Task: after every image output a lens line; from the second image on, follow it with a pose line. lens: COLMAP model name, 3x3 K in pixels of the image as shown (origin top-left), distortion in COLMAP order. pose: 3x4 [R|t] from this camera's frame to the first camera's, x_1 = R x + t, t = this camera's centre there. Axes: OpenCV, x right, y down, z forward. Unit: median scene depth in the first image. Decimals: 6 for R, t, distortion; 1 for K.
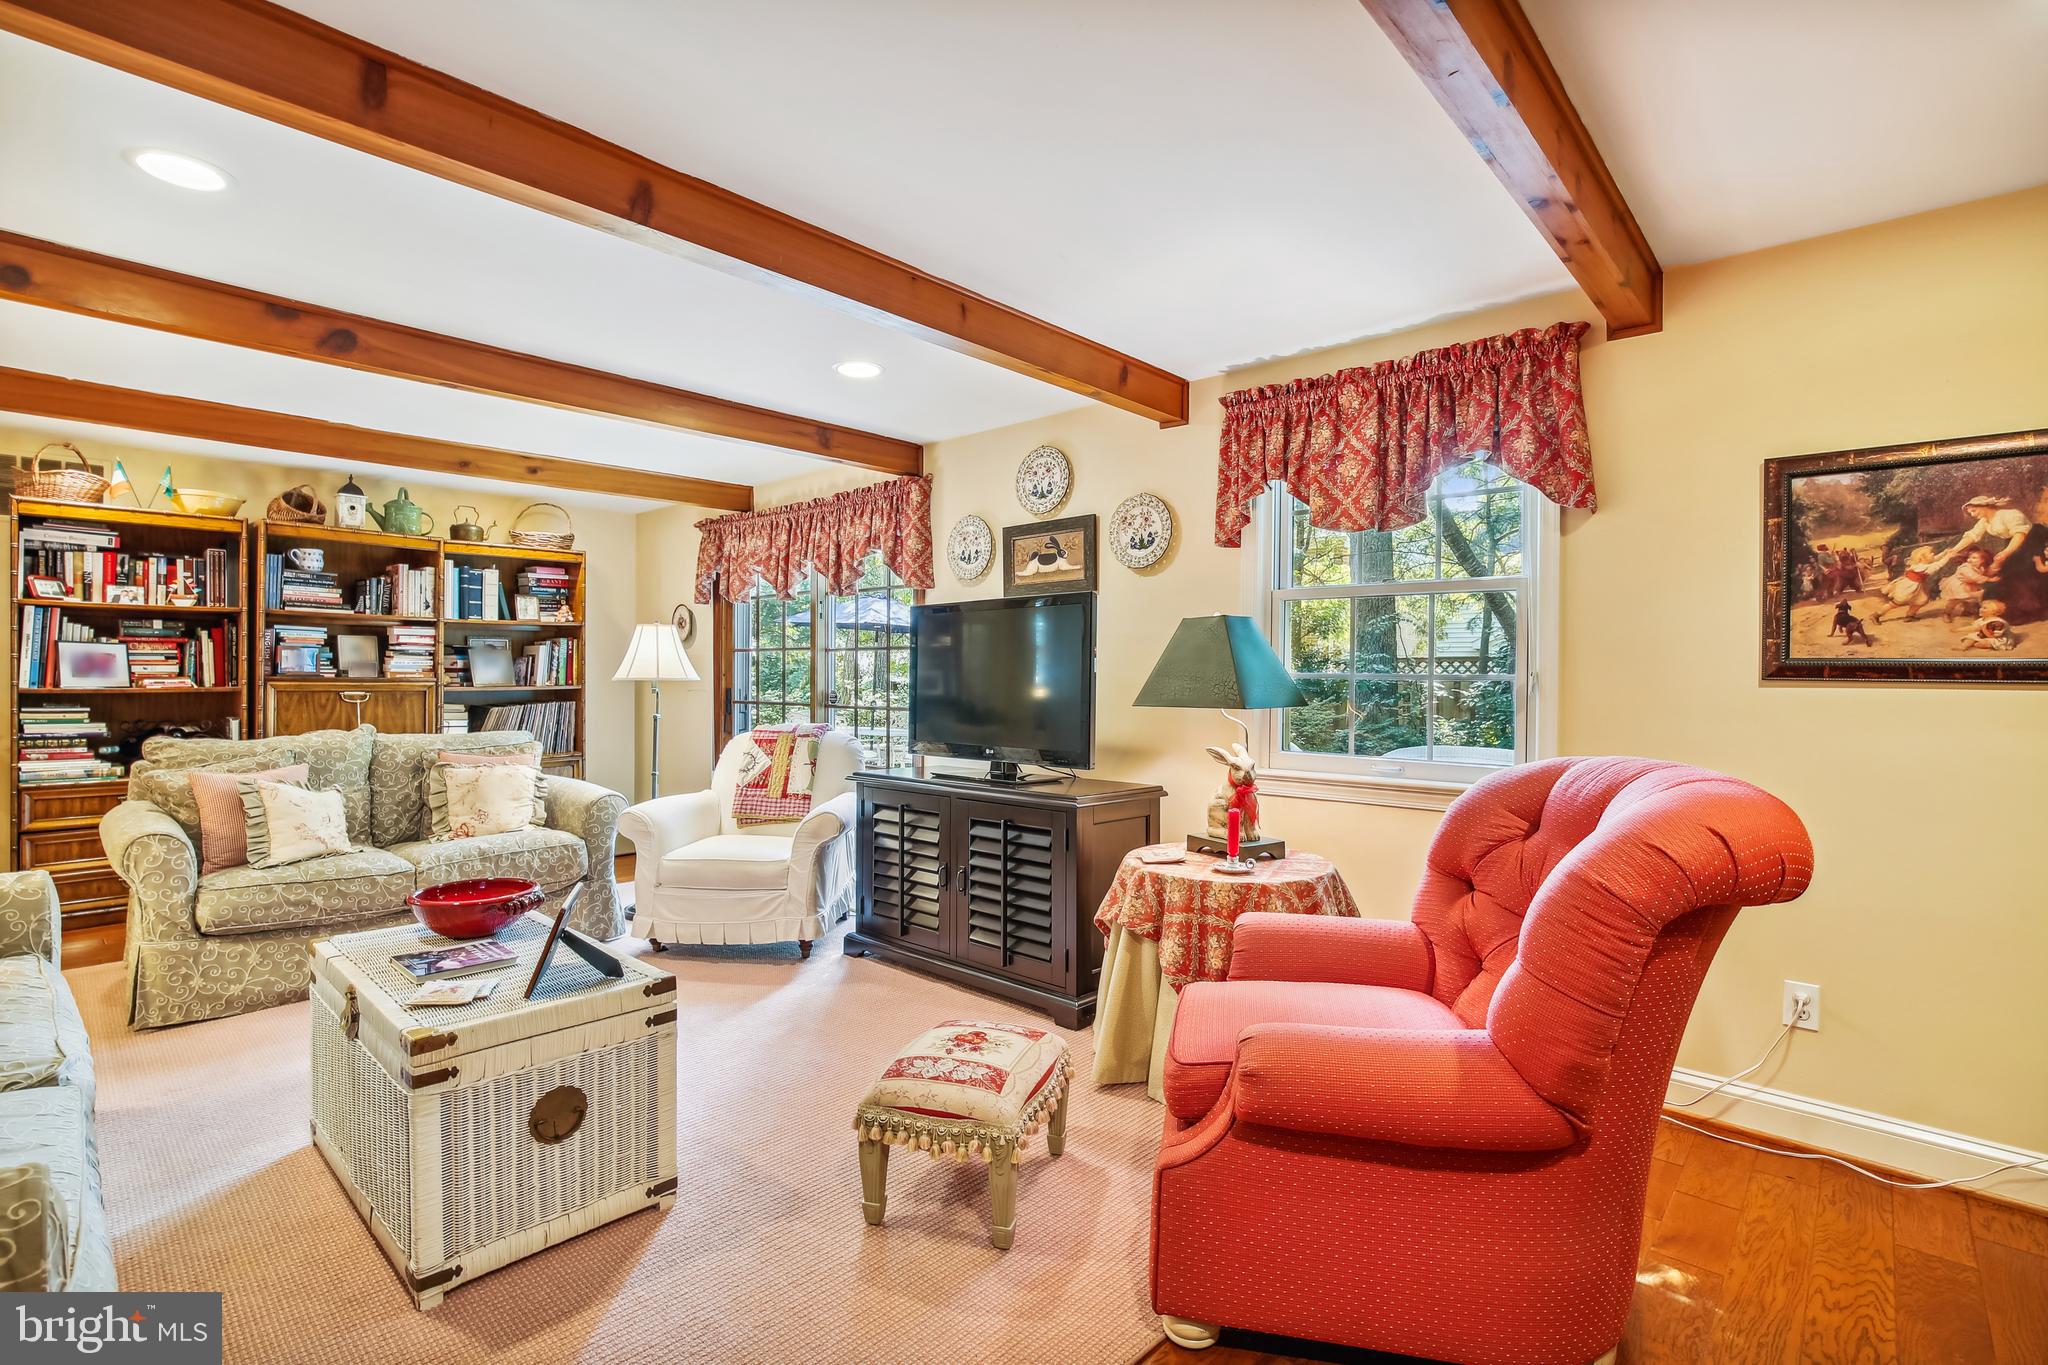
lens RADIAL K [[962.6, 0, 1034.6], [0, 962.6, 673.1], [0, 0, 1]] dist [-0.034567, 0.006101]
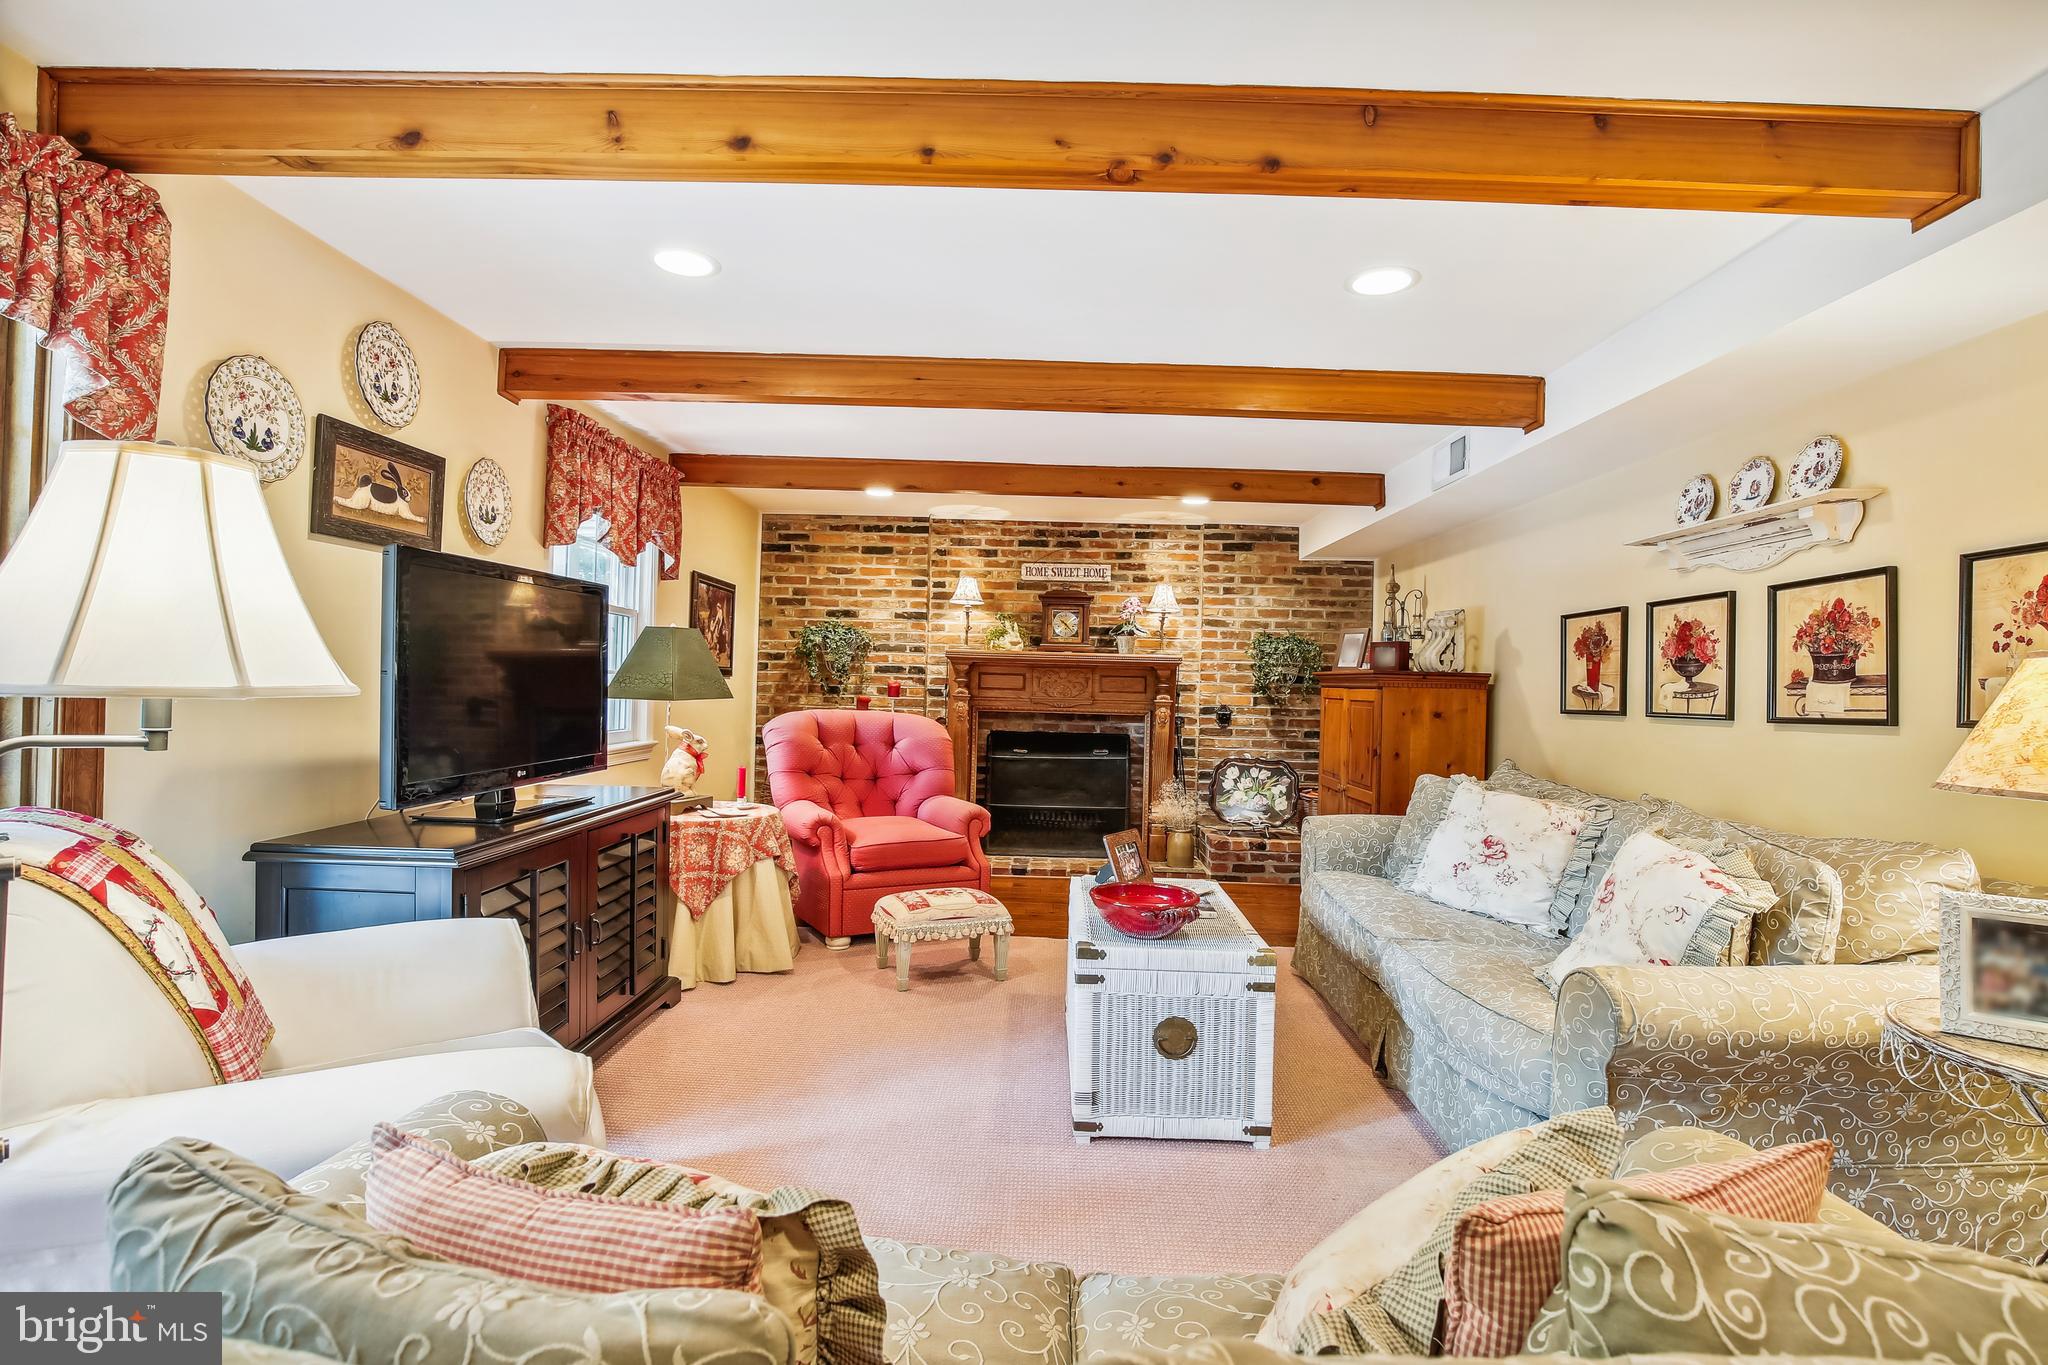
lens RADIAL K [[962.6, 0, 1015.2], [0, 962.6, 676.2], [0, 0, 1]] dist [-0.034567, 0.006101]
pose [[-0.653734, -0.016693, 0.756540, -0.856252], [-0.031514, 0.999490, -0.005178, -0.000897], [-0.756068, -0.027226, -0.653927, 1.198307]]
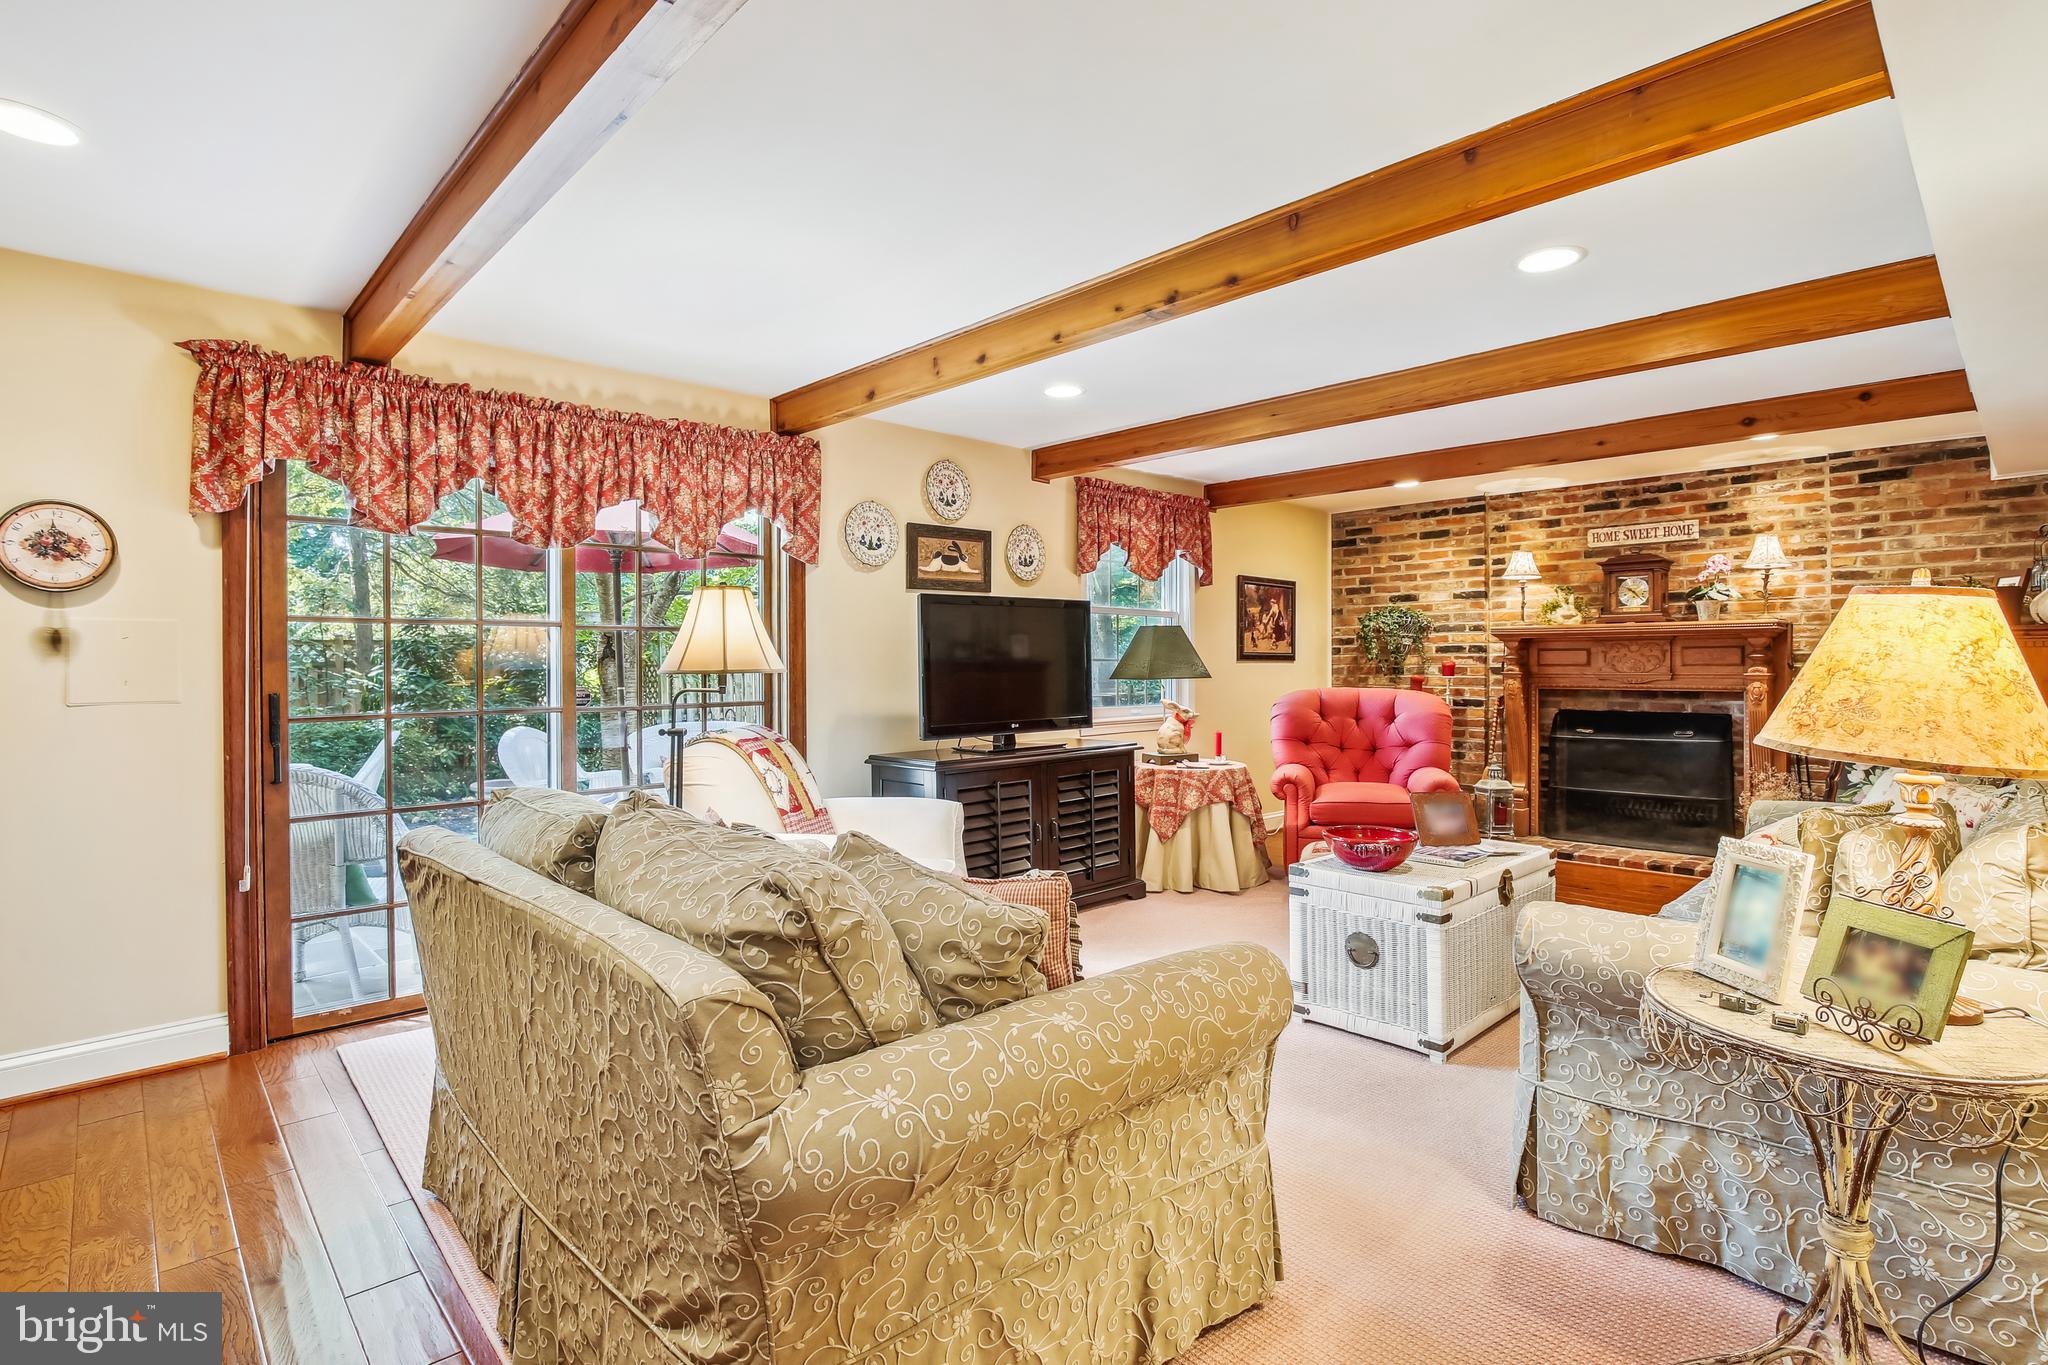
lens RADIAL K [[962.6, 0, 977.0], [0, 962.6, 664.3], [0, 0, 1]] dist [-0.034567, 0.006101]
pose [[0.109806, -0.006868, 0.993929, -1.232938], [0.003004, 0.999974, 0.006577, -0.001321], [-0.993948, 0.002264, 0.109824, 0.919781]]
